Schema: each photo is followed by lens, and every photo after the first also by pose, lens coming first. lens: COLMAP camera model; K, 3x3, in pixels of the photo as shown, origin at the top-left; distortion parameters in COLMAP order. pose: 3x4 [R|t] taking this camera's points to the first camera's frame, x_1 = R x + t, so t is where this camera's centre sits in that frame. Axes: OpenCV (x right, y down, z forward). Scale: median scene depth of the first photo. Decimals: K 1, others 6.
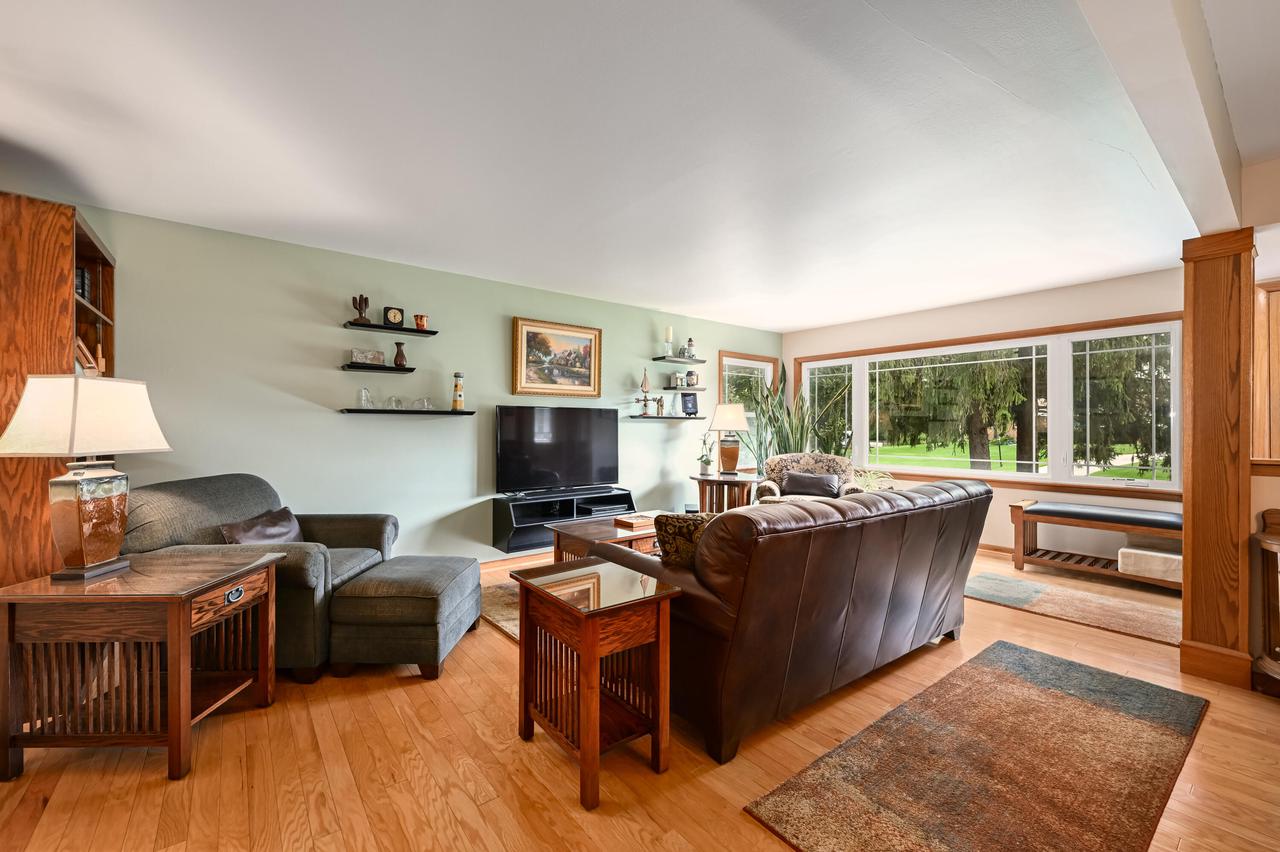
lens RADIAL K [[510.8, 0, 626.8], [0, 510.8, 424.9], [0, 0, 1]] dist [-0.003548, 0.000160]
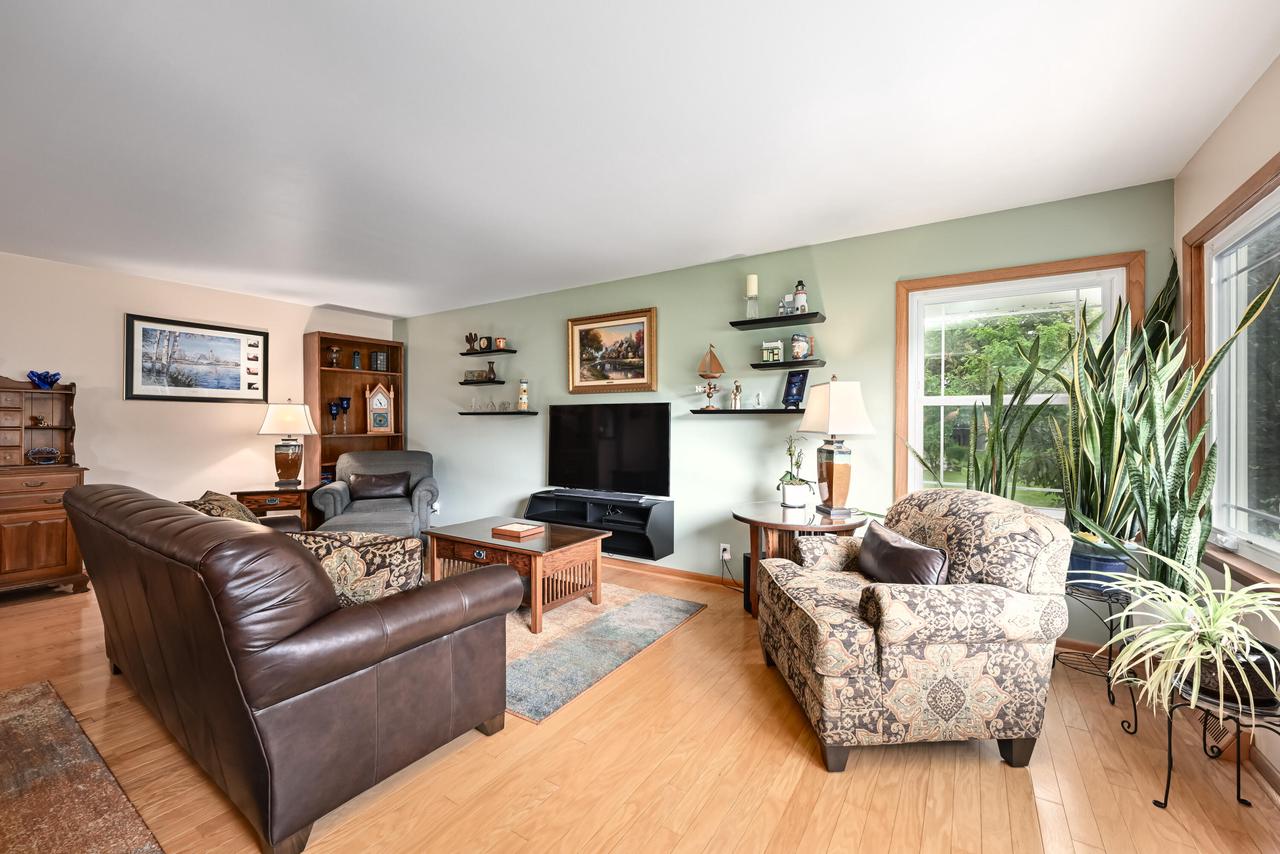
lens RADIAL K [[516.1, 0, 637.8], [0, 516.1, 428.4], [0, 0, 1]] dist [-0.005759, 0.000596]
pose [[0.329088, 0.006346, -0.944278, 0.768307], [-0.002265, 0.999980, 0.005931, 0.004236], [0.944297, 0.000187, 0.329096, 0.732625]]
